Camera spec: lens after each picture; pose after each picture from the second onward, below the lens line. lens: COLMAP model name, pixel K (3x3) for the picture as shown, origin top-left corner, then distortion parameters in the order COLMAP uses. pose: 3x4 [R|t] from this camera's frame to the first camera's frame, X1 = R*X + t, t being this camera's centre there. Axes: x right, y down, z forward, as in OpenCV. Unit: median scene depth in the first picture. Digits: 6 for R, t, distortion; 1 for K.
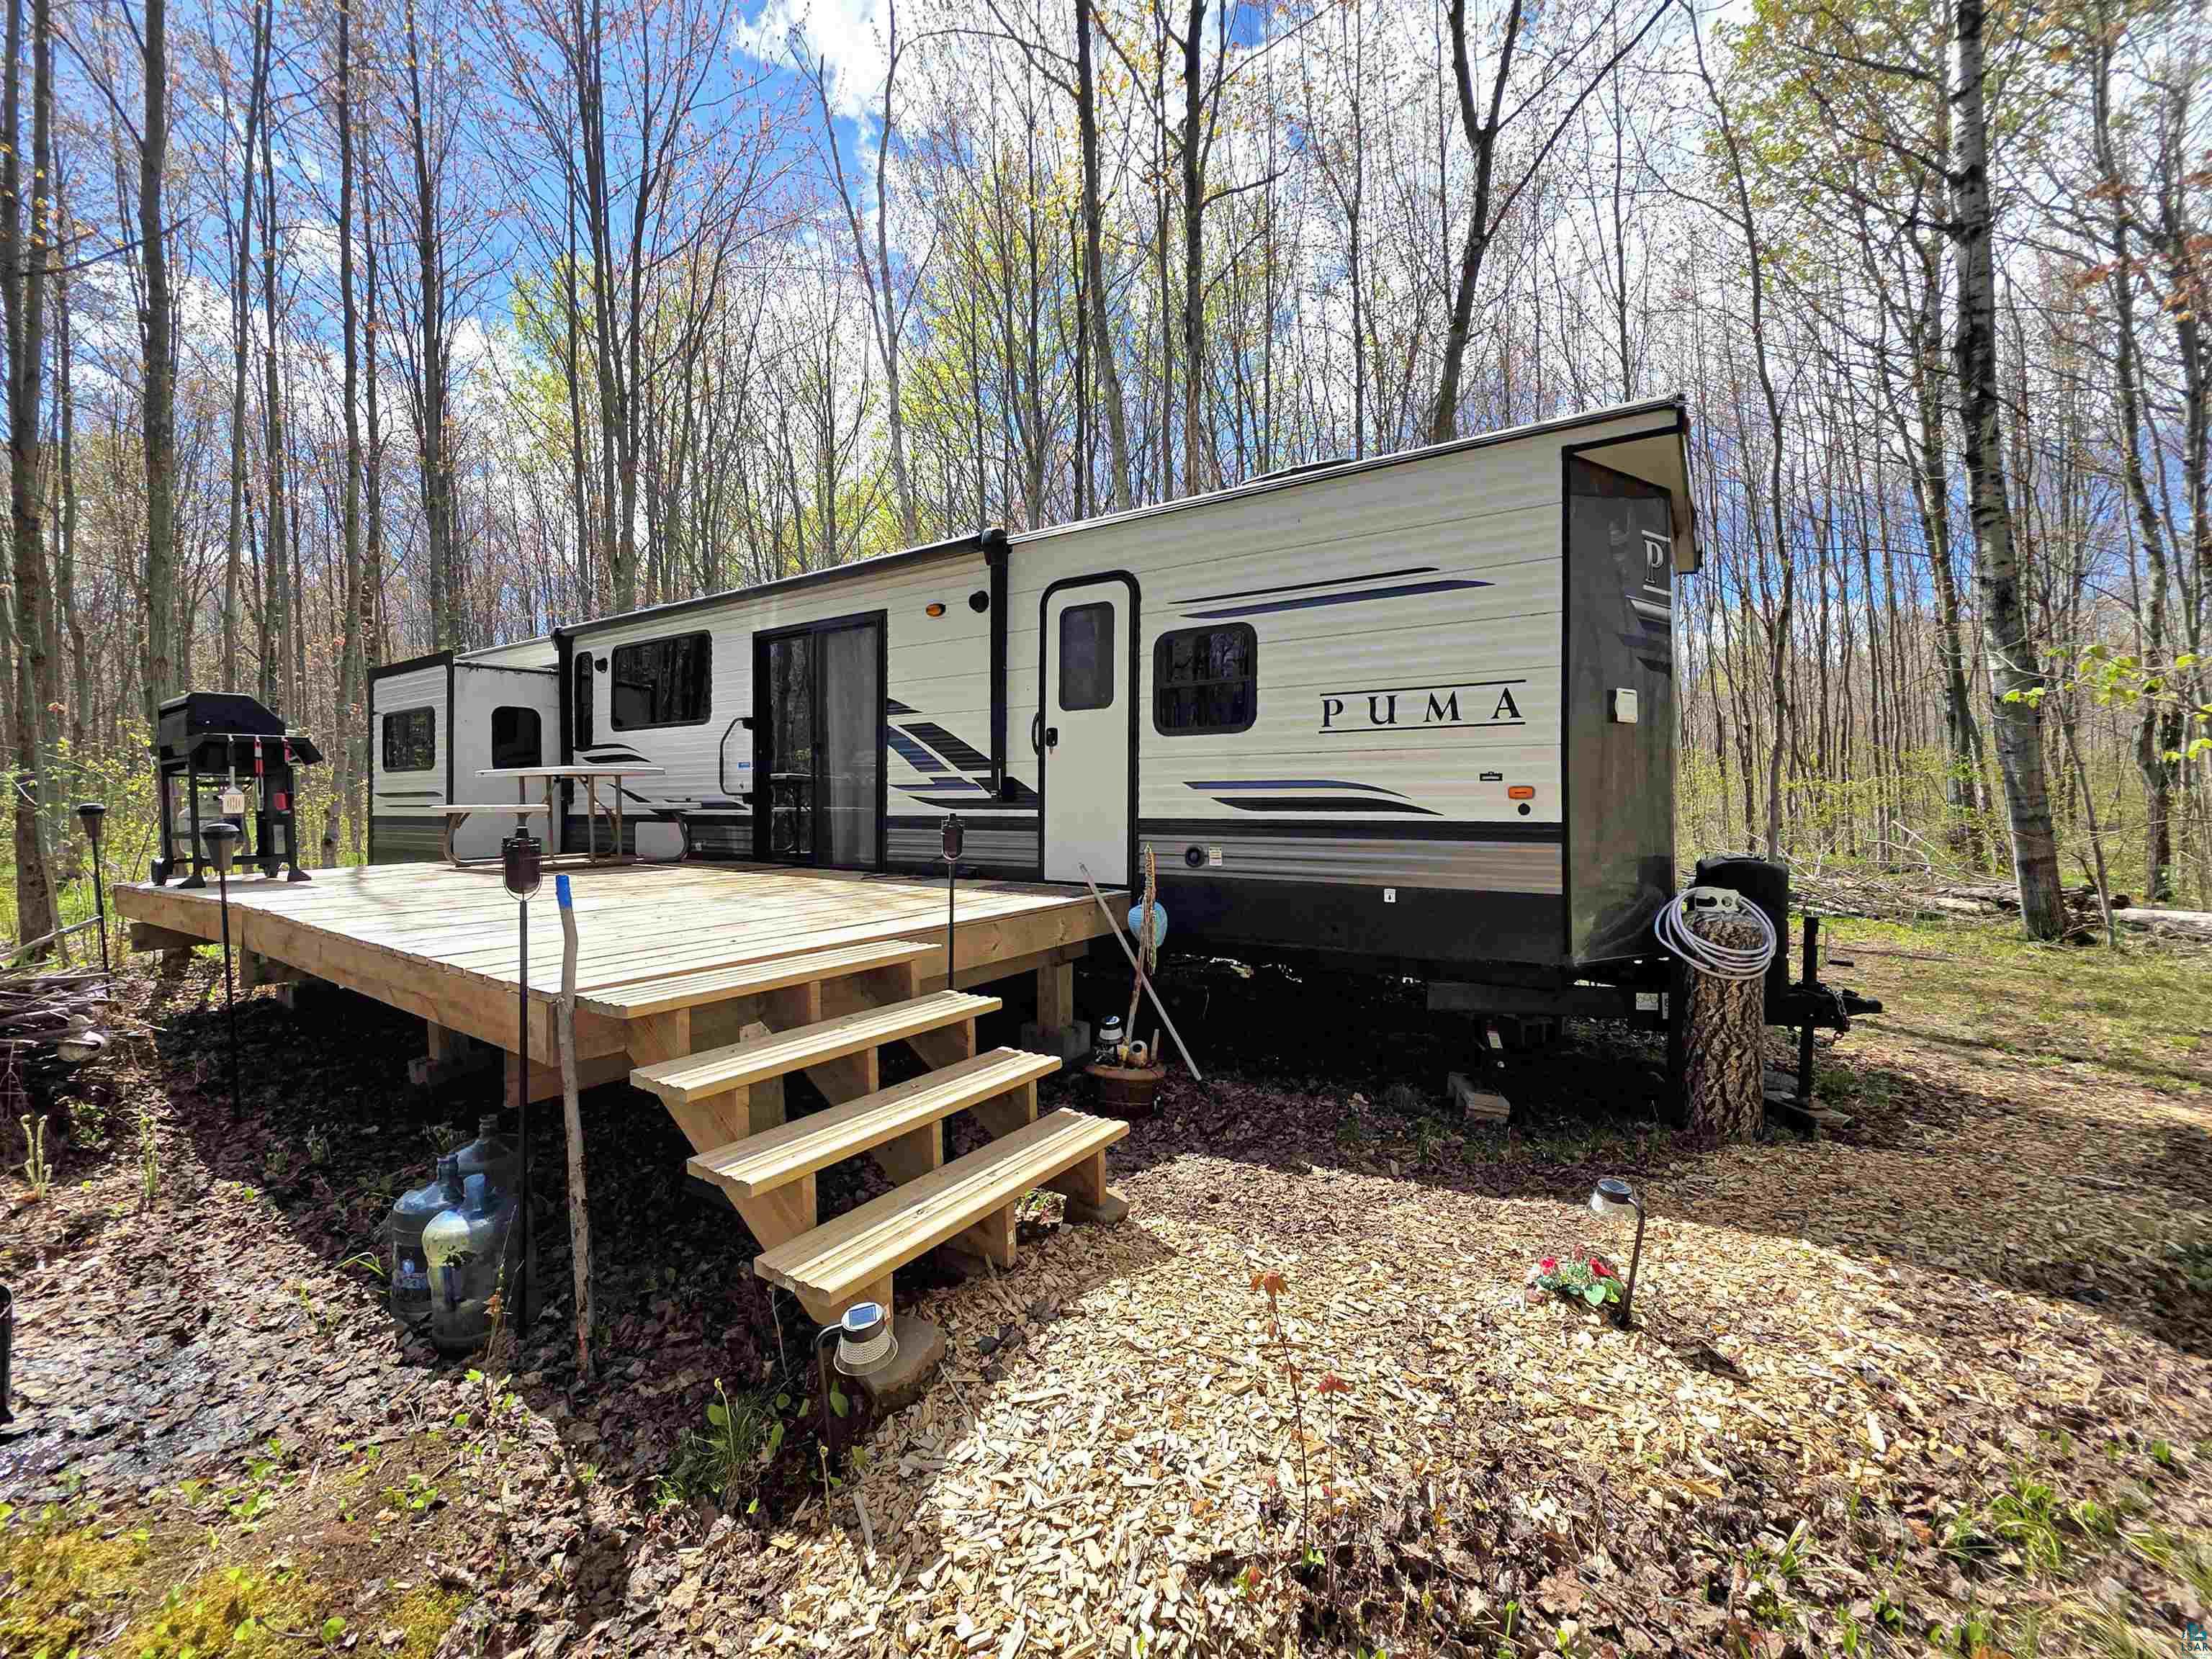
lens RADIAL K [[931.9, 0, 1106.0], [0, 931.9, 829.5], [0, 0, 1]] dist [0.000992, 0.000186]
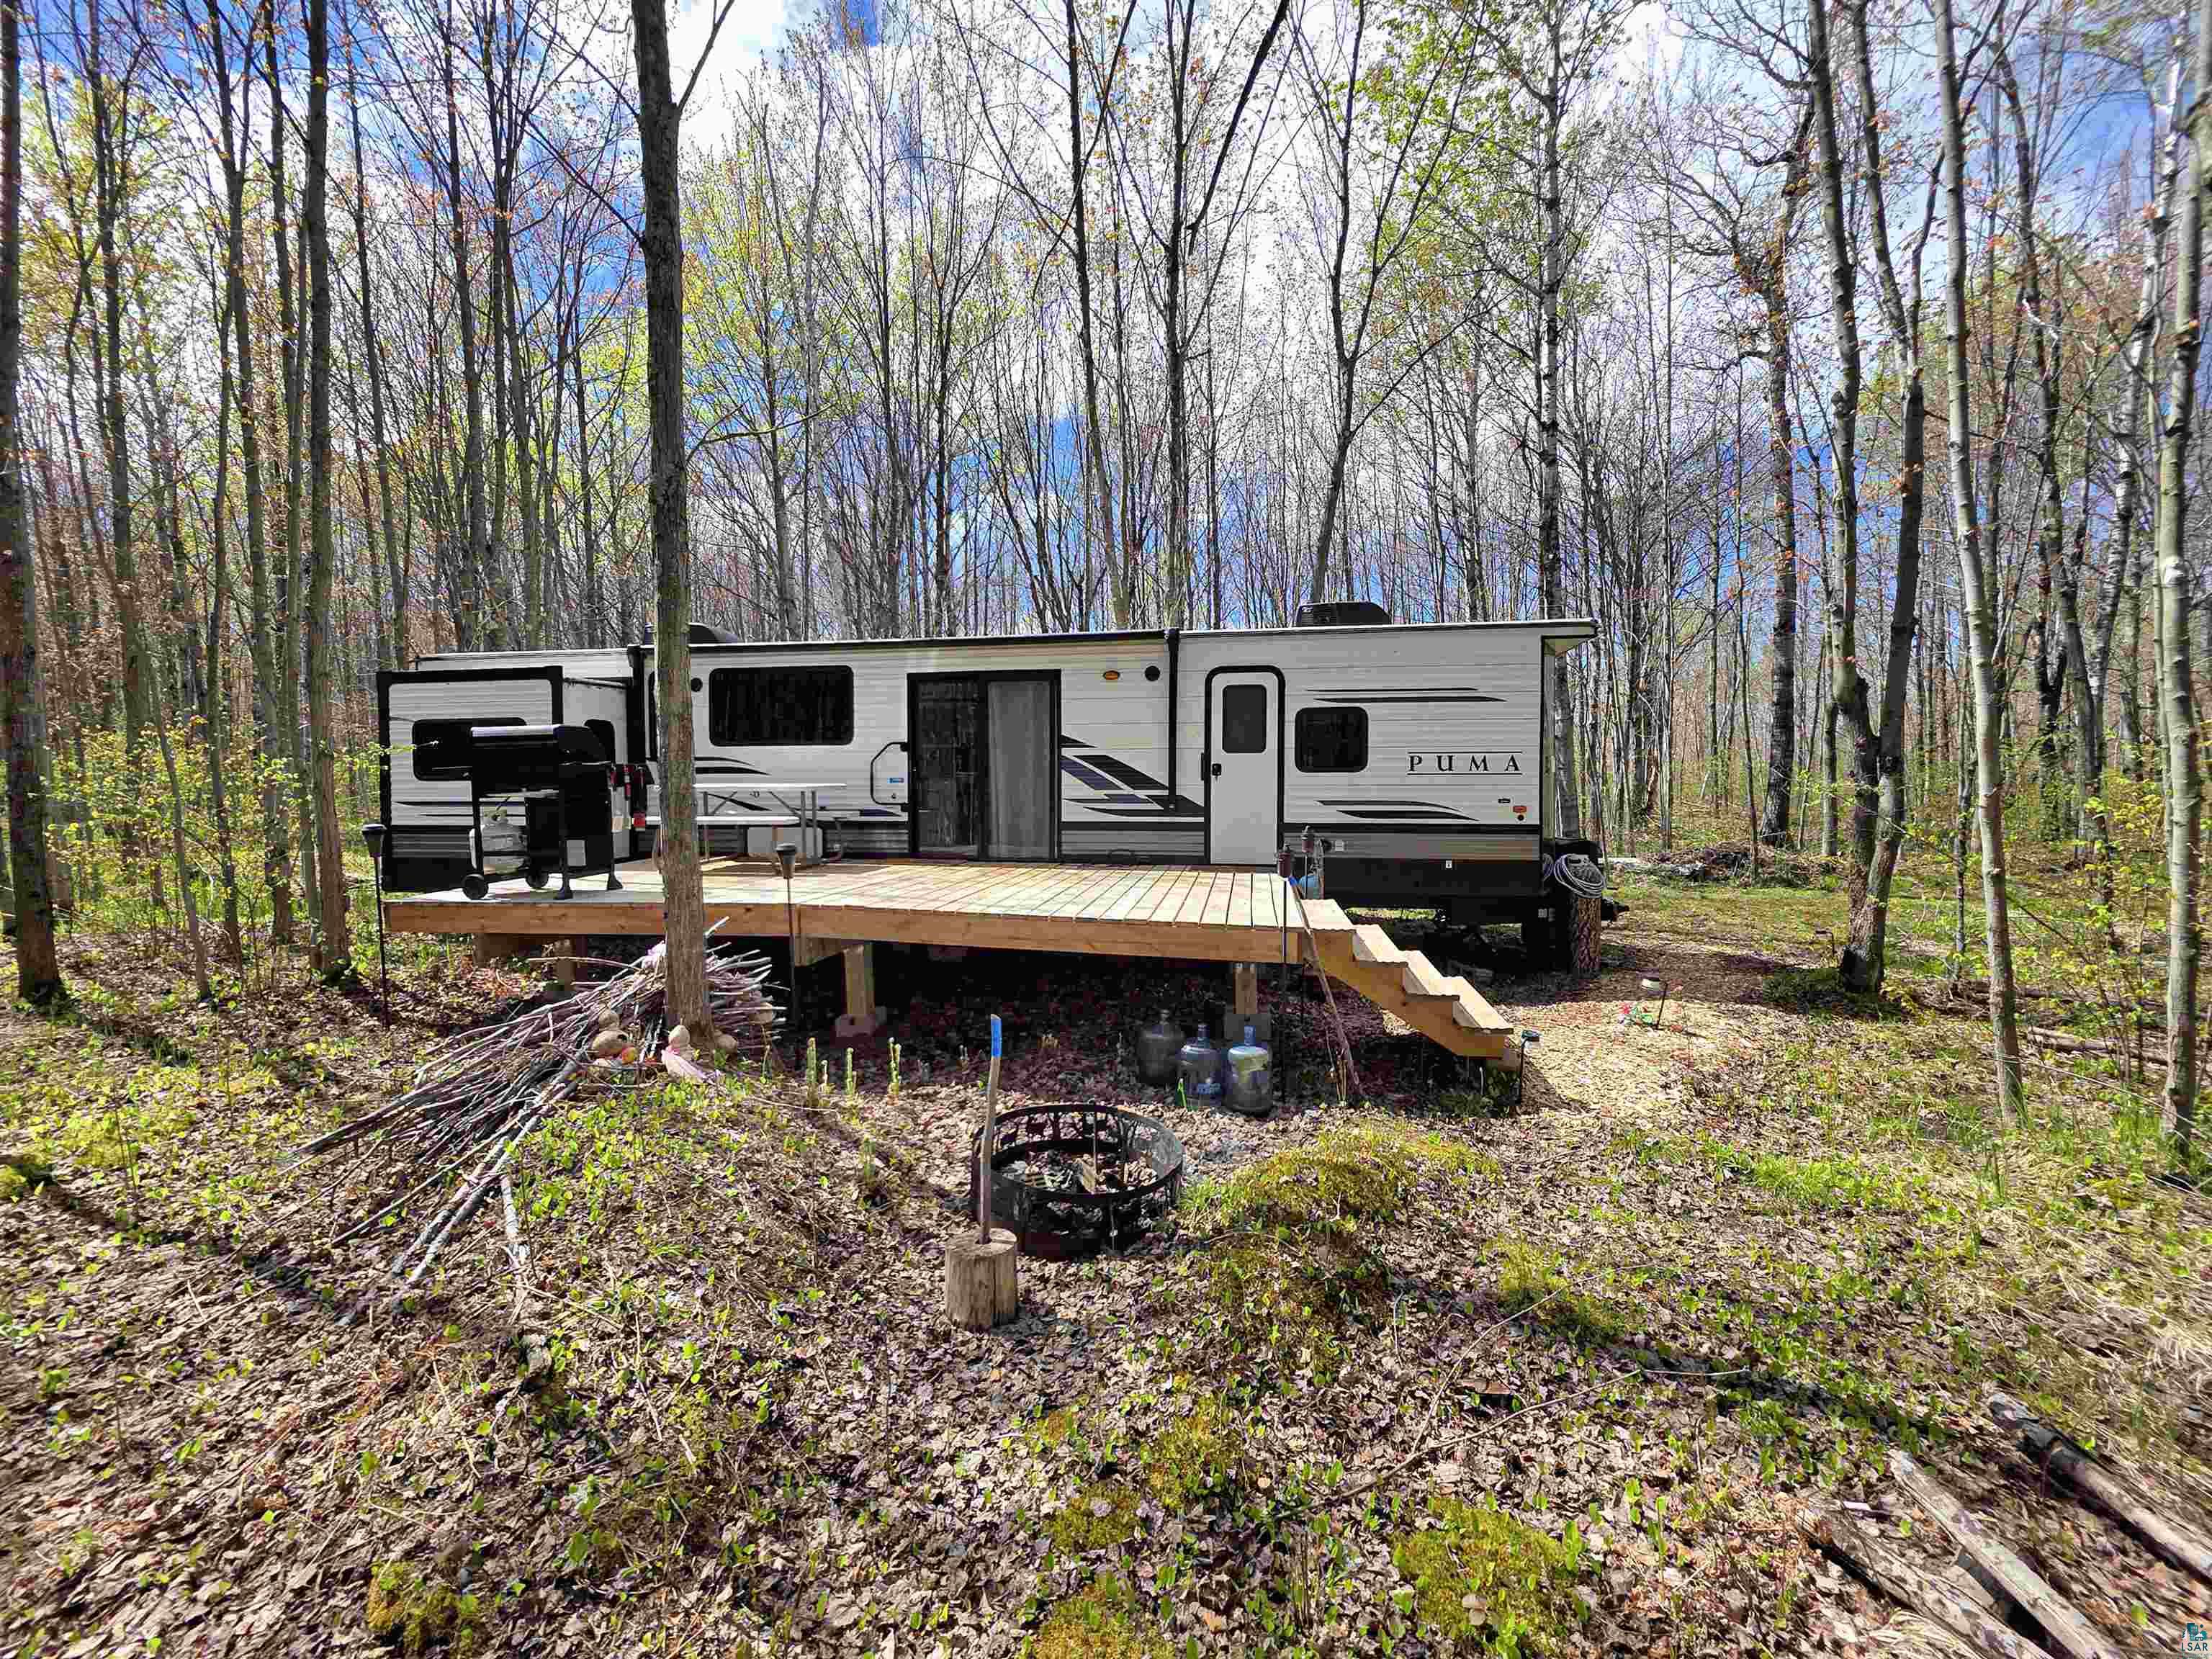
lens RADIAL K [[931.9, 0, 1106.0], [0, 931.9, 829.5], [0, 0, 1]] dist [0.000992, 0.000186]
pose [[0.909218, -0.017636, 0.415947, -0.796685], [0.010961, 0.999770, 0.018430, -0.029231], [-0.416176, -0.012197, 0.909202, -0.287467]]
